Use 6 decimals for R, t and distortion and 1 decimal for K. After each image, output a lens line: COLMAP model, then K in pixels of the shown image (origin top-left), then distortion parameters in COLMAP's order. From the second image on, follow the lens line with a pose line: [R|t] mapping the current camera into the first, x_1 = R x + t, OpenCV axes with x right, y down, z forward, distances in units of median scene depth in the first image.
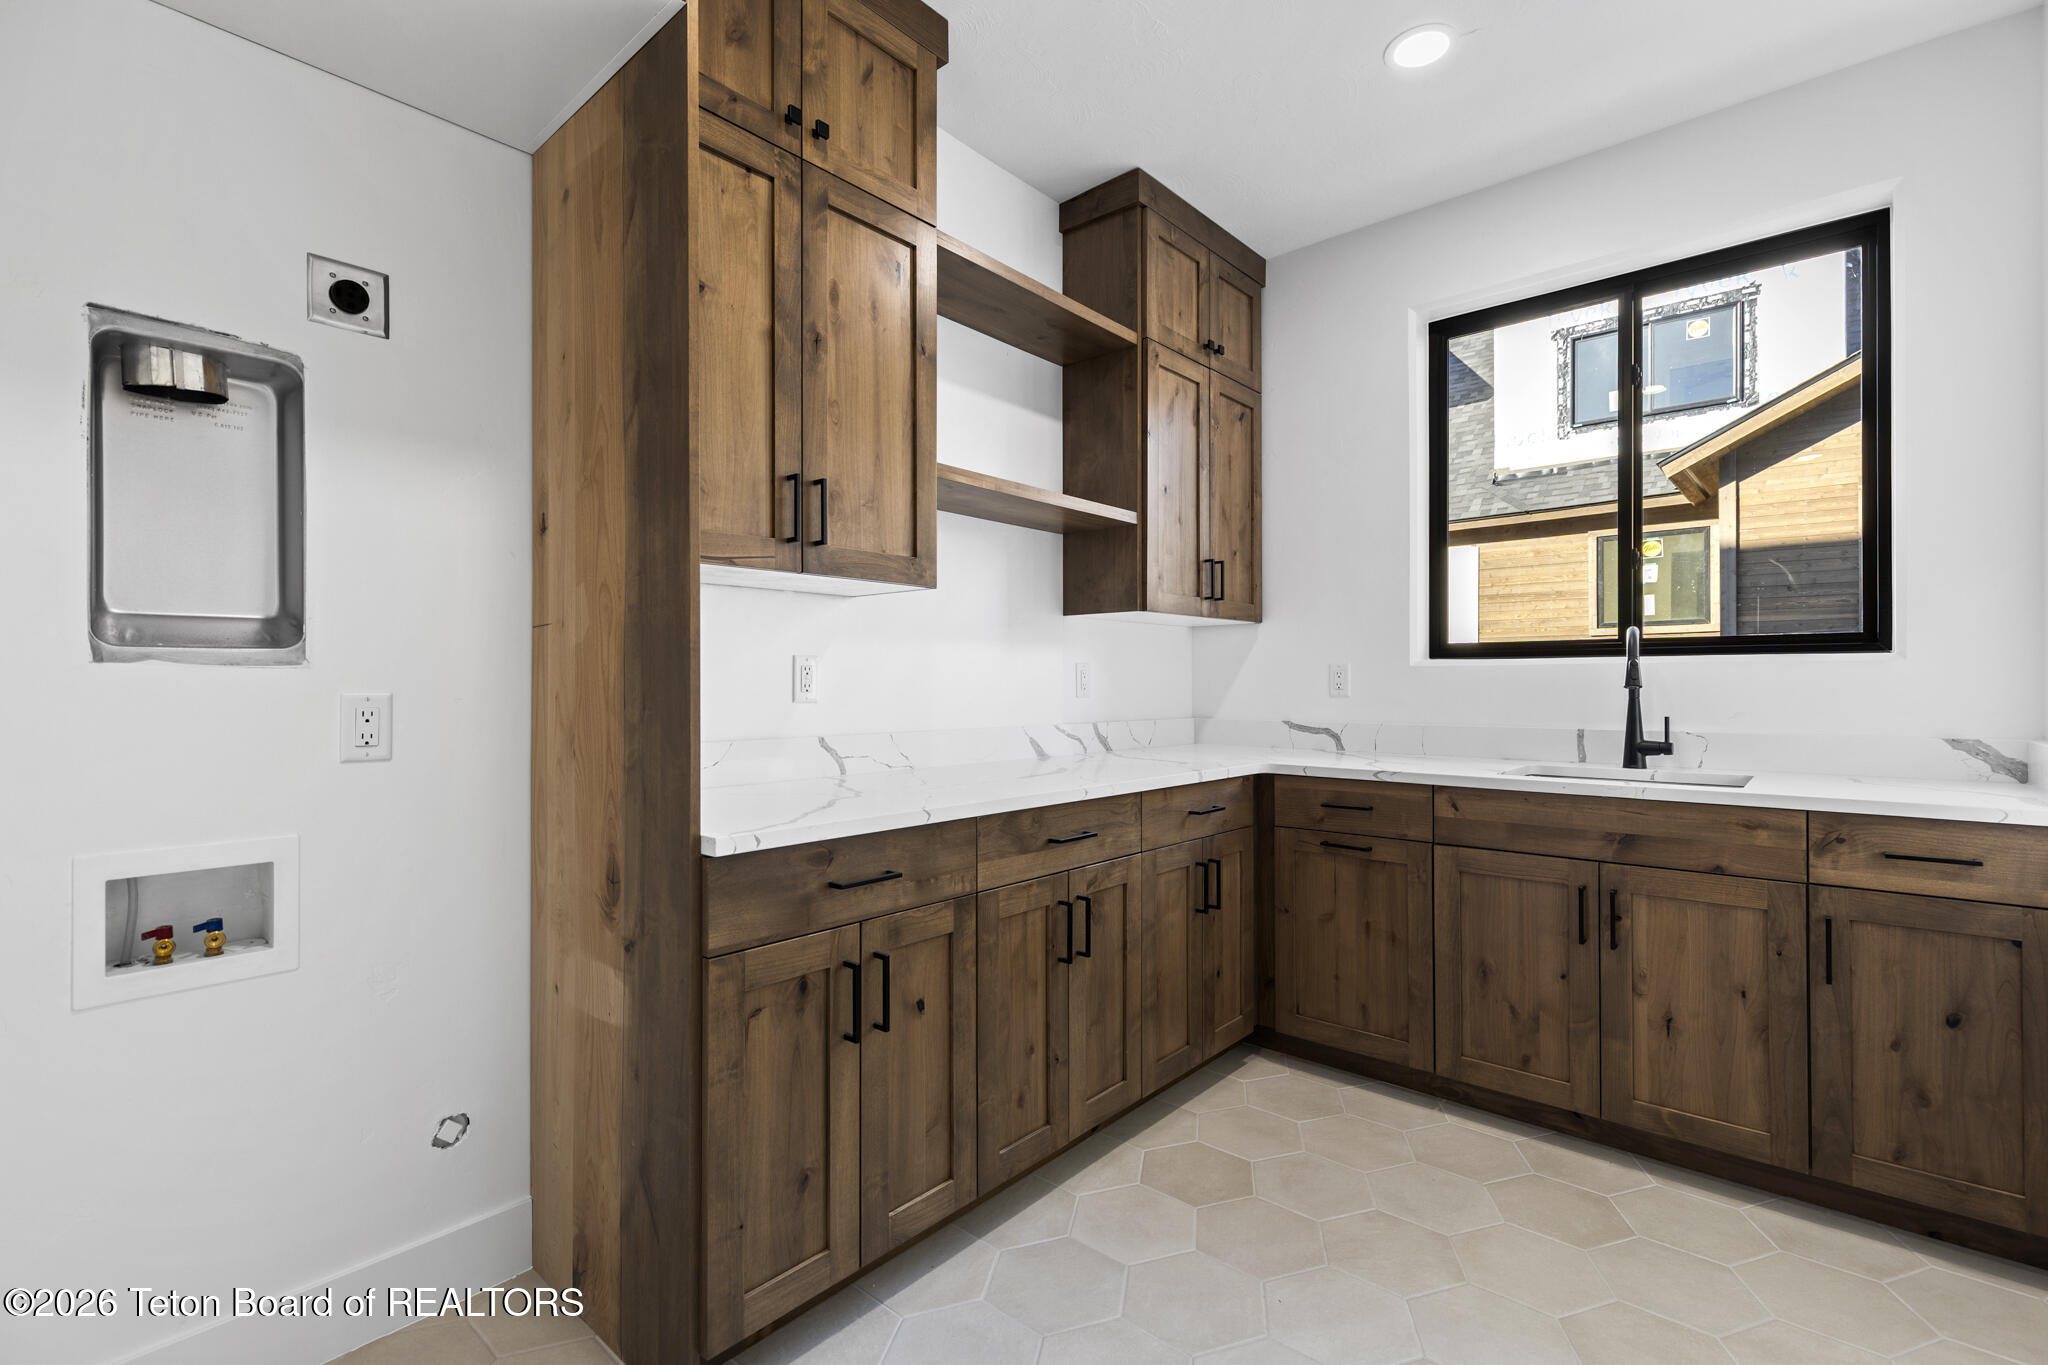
lens RADIAL K [[916.4, 0, 1034.5], [0, 916.4, 679.2], [0, 0, 1]] dist [0.006471, -0.001249]
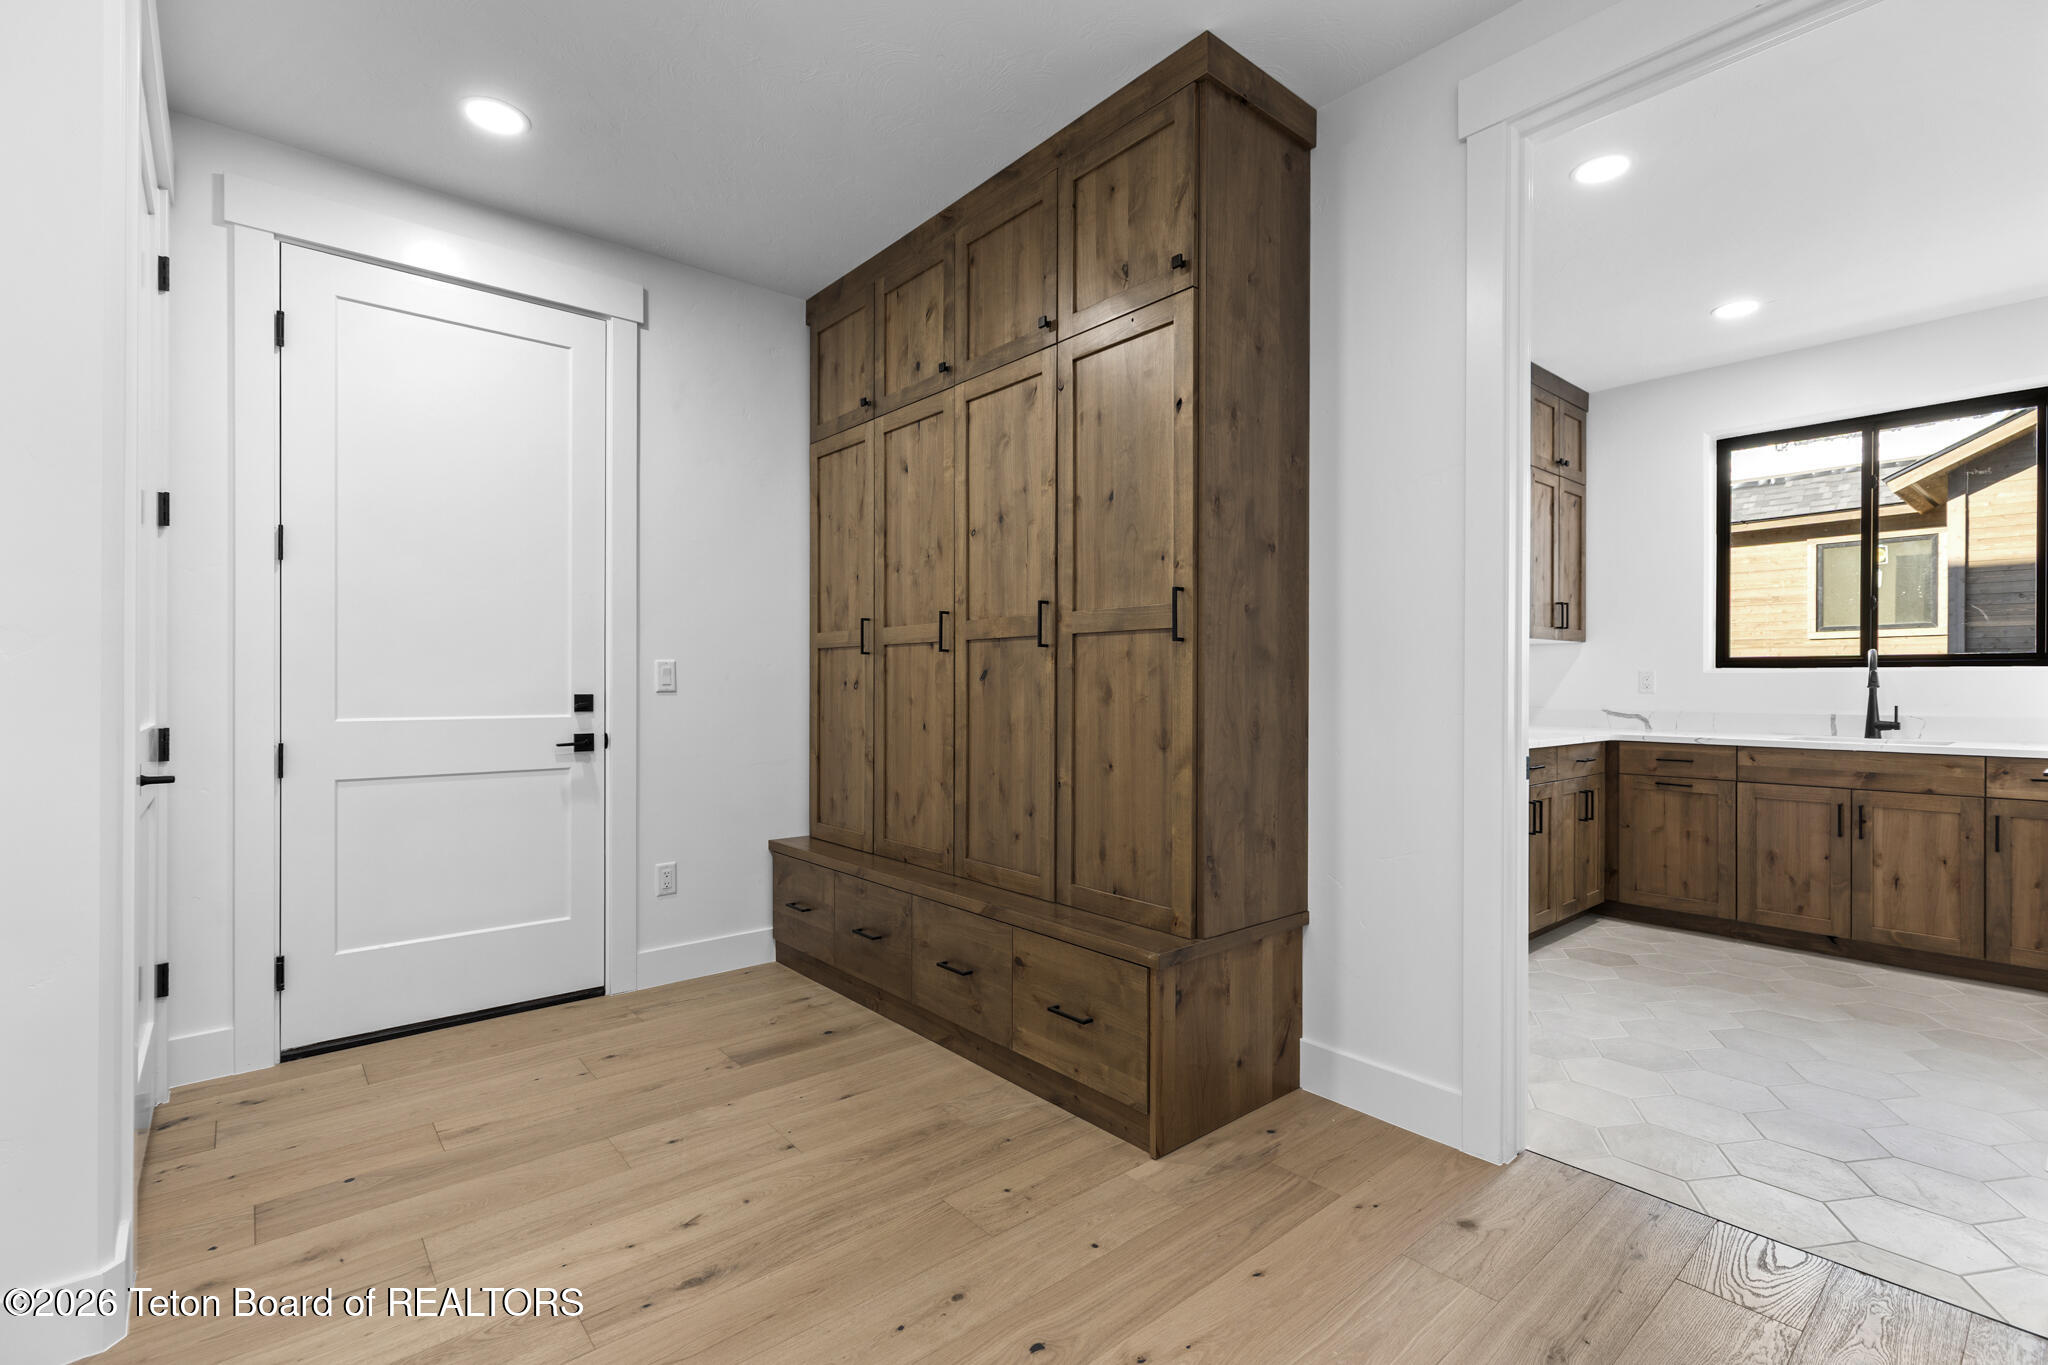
lens RADIAL K [[923.6, 0, 1030.7], [0, 923.6, 686.0], [0, 0, 1]] dist [0.000379, 0.000119]
pose [[0.989544, 0.003285, -0.144193, -0.567665], [-0.002064, 0.999961, 0.008617, -0.003834], [0.144216, -0.008229, 0.989512, -0.803398]]
